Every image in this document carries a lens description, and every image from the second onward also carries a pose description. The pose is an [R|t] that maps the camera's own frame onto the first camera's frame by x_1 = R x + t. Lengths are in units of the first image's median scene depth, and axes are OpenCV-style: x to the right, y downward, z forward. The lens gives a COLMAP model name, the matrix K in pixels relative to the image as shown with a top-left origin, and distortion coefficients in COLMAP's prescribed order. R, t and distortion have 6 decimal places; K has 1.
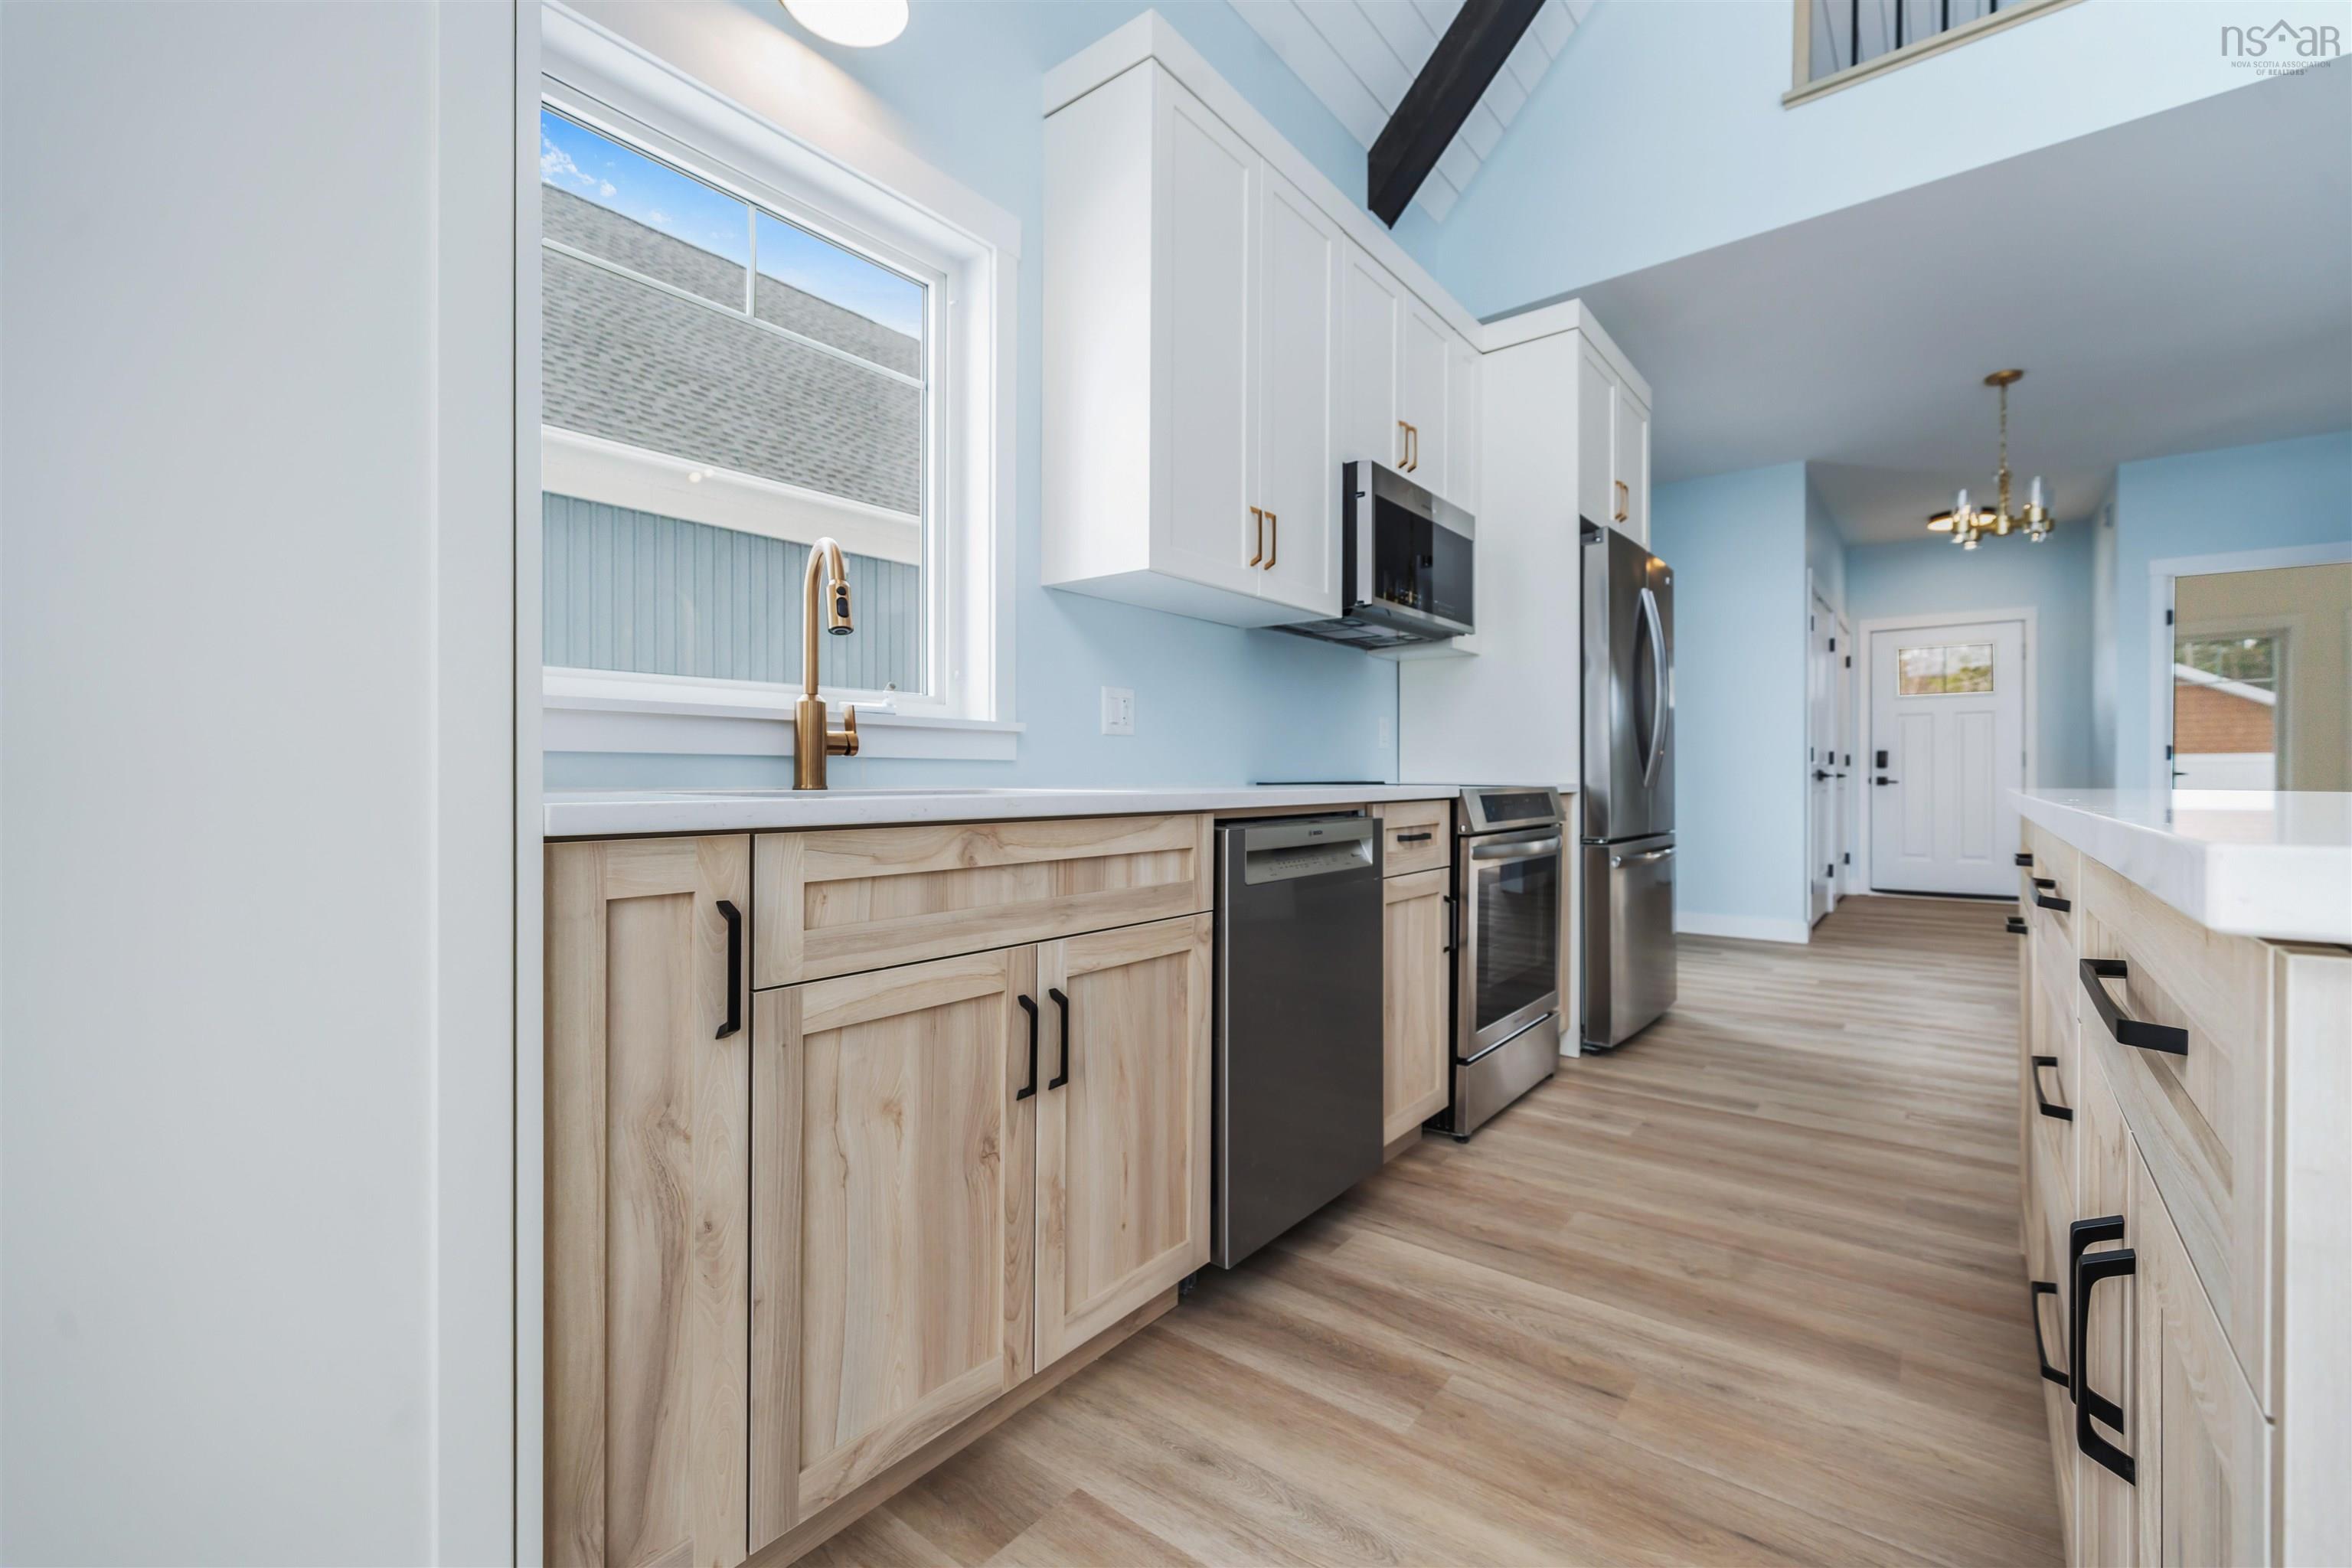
lens RADIAL K [[1007.6, 0, 1178.3], [0, 1007.6, 781.9], [0, 0, 1]] dist [0.000242, 0.000611]
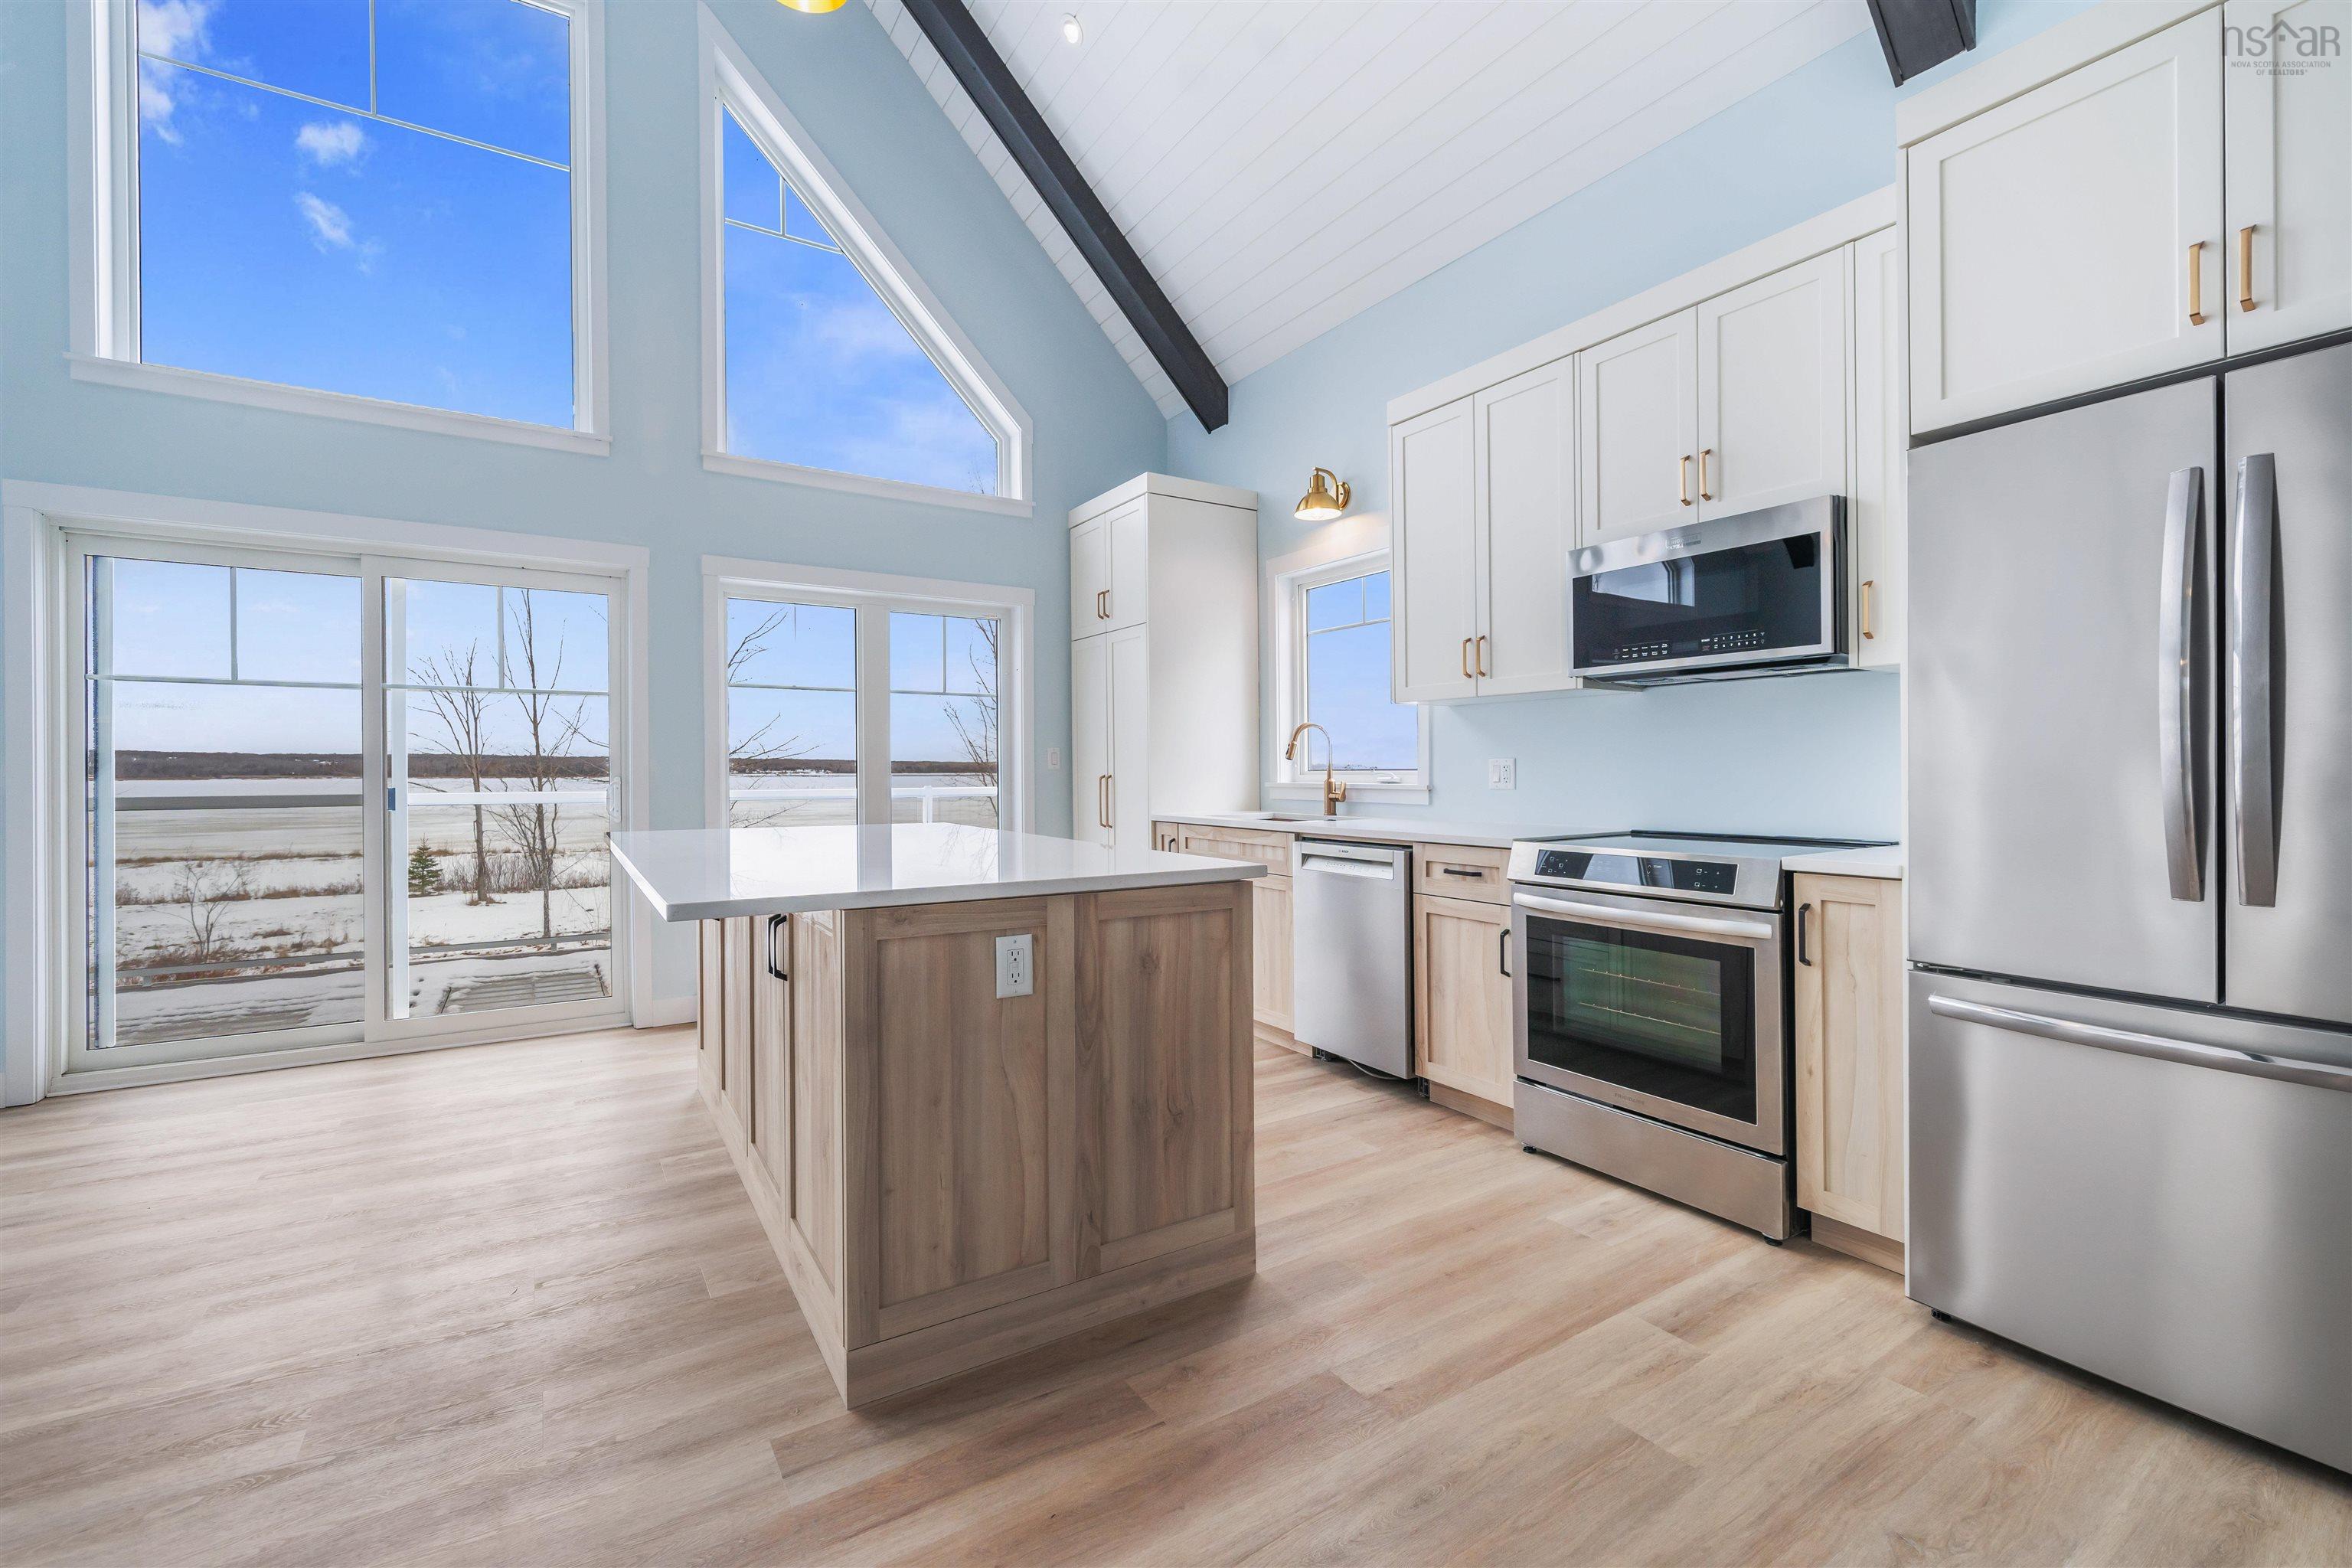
lens RADIAL K [[1007.6, 0, 1162.2], [0, 1007.6, 768.7], [0, 0, 1]] dist [0.000242, 0.000611]
pose [[-0.340615, 0.002909, -0.940198, 1.933178], [-0.002120, 0.999990, 0.003862, -0.103424], [0.940200, 0.003308, -0.340606, 1.289262]]
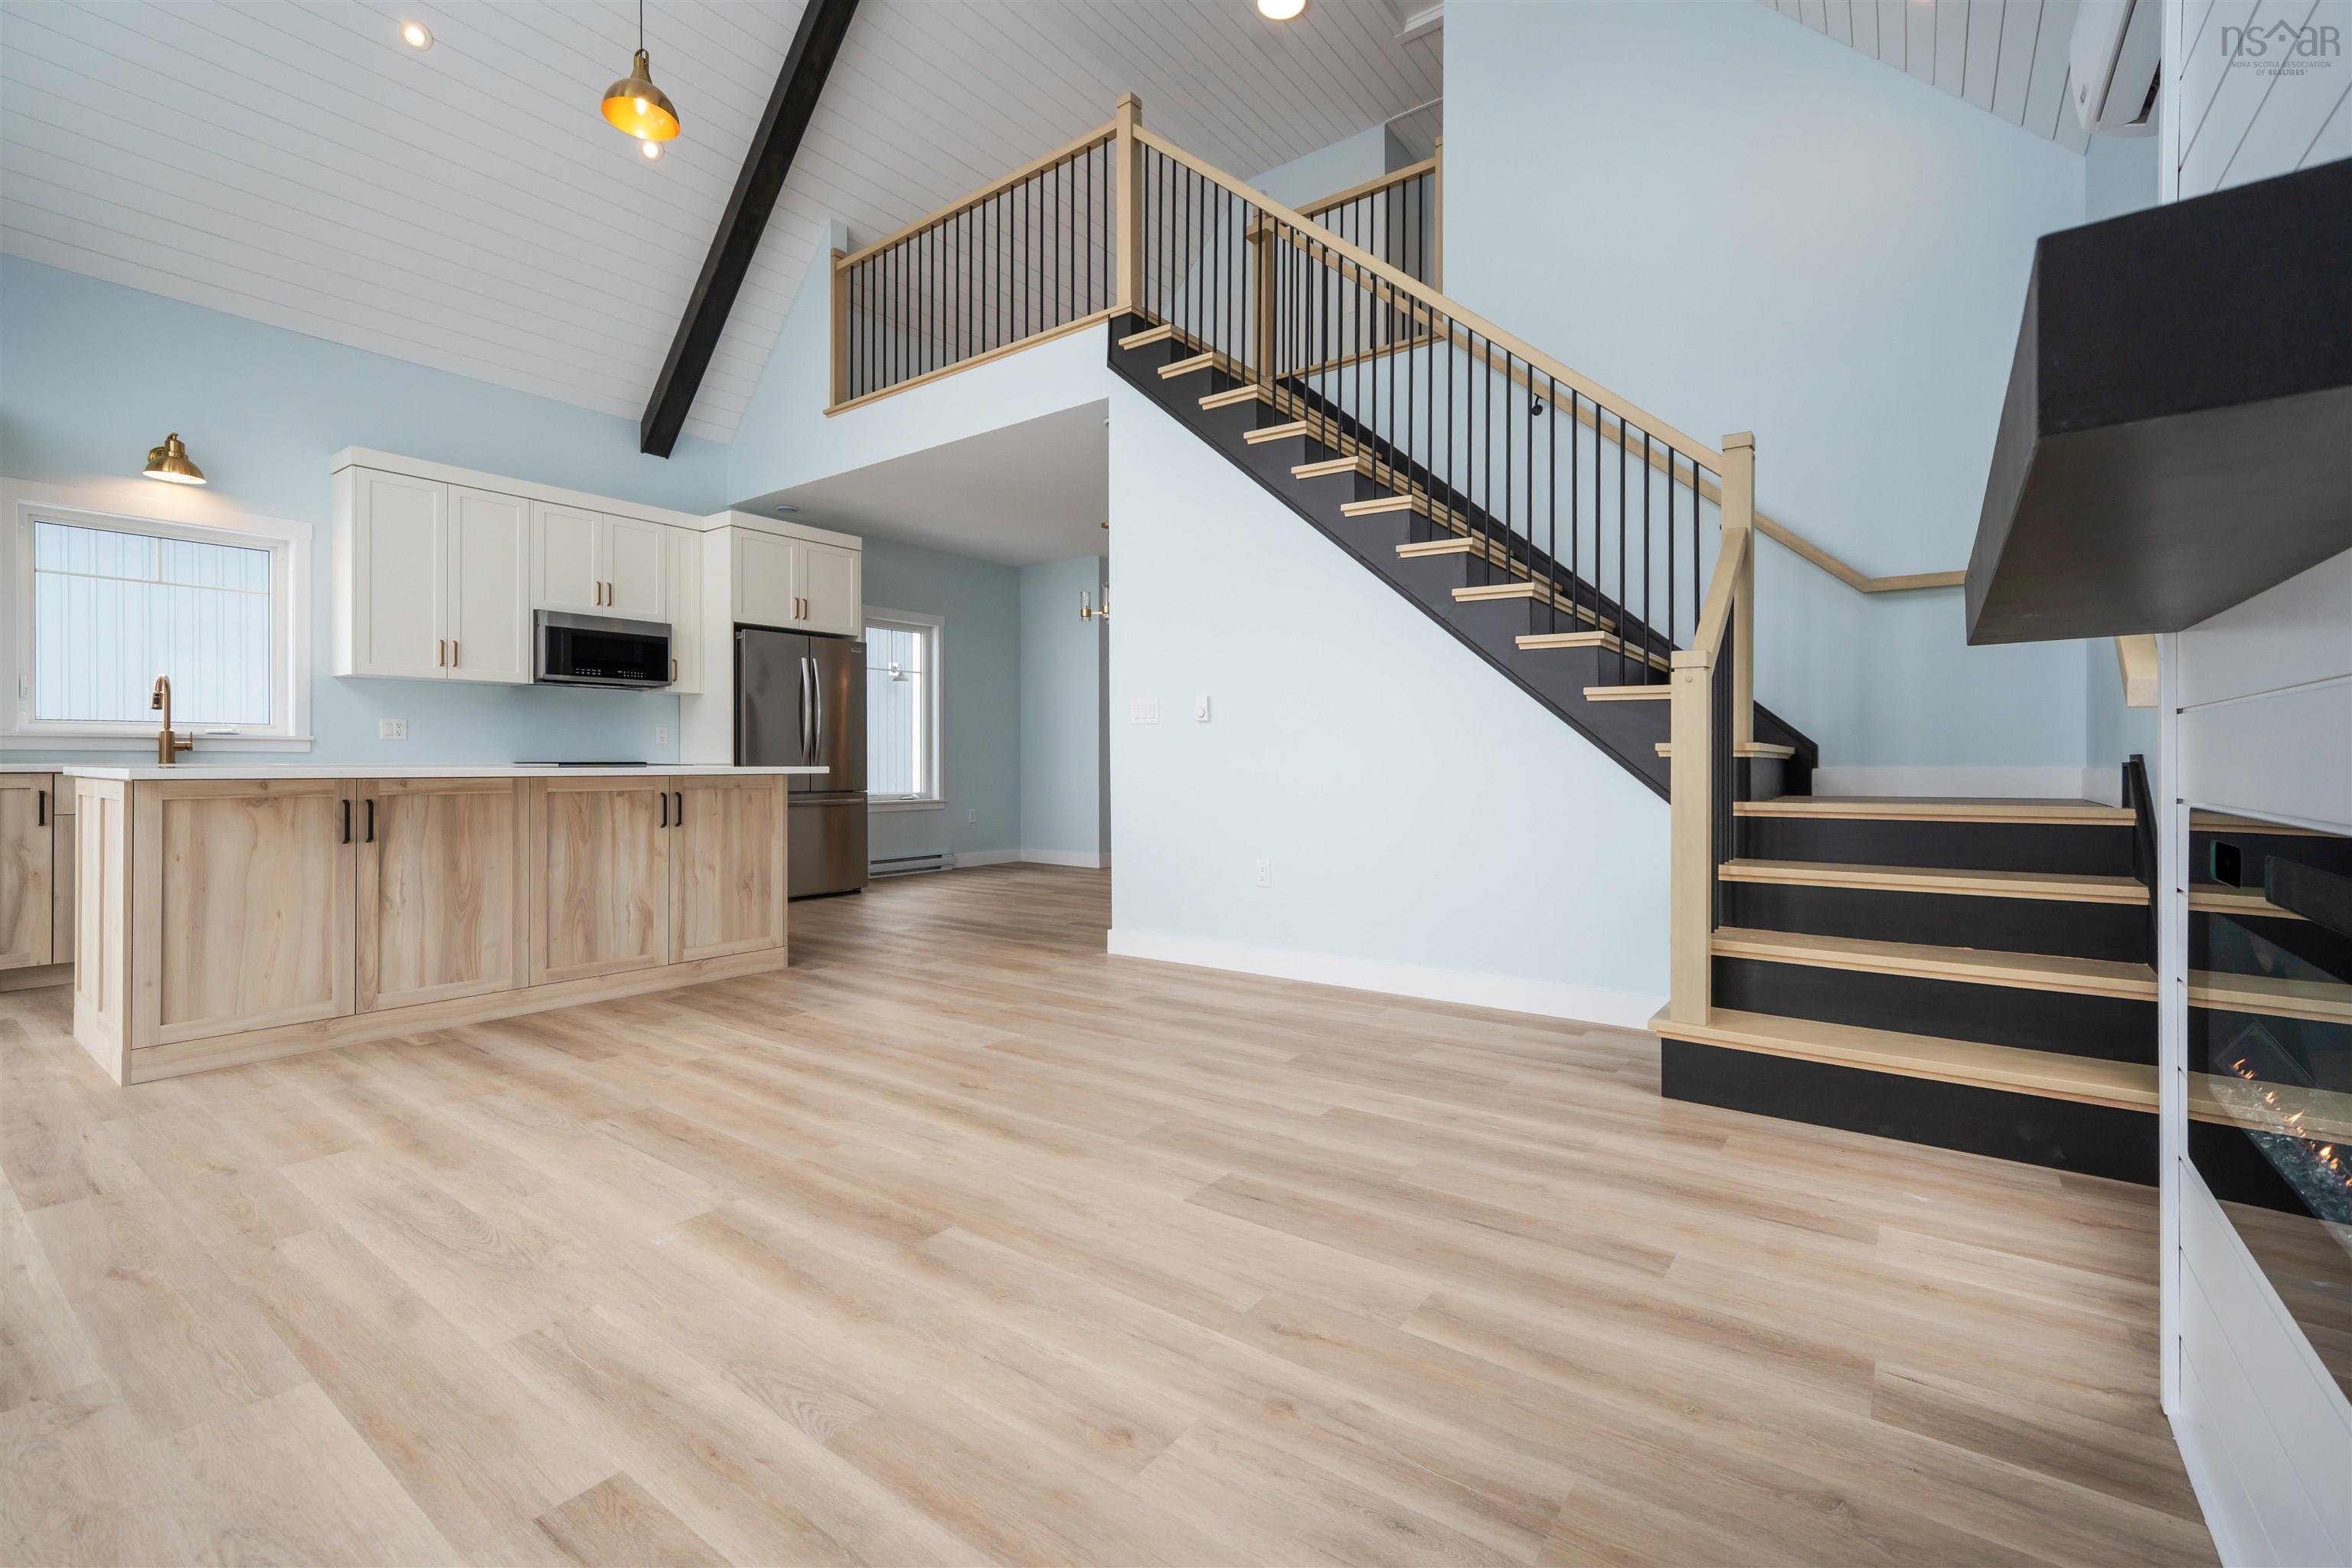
lens RADIAL K [[1007.6, 0, 1157.9], [0, 1007.6, 765.0], [0, 0, 1]] dist [0.000242, 0.000611]
pose [[0.999868, 0.005567, 0.015288, 1.968404], [-0.005550, 0.999984, -0.001160, 0.000798], [-0.015295, 0.001075, 0.999882, -1.532766]]
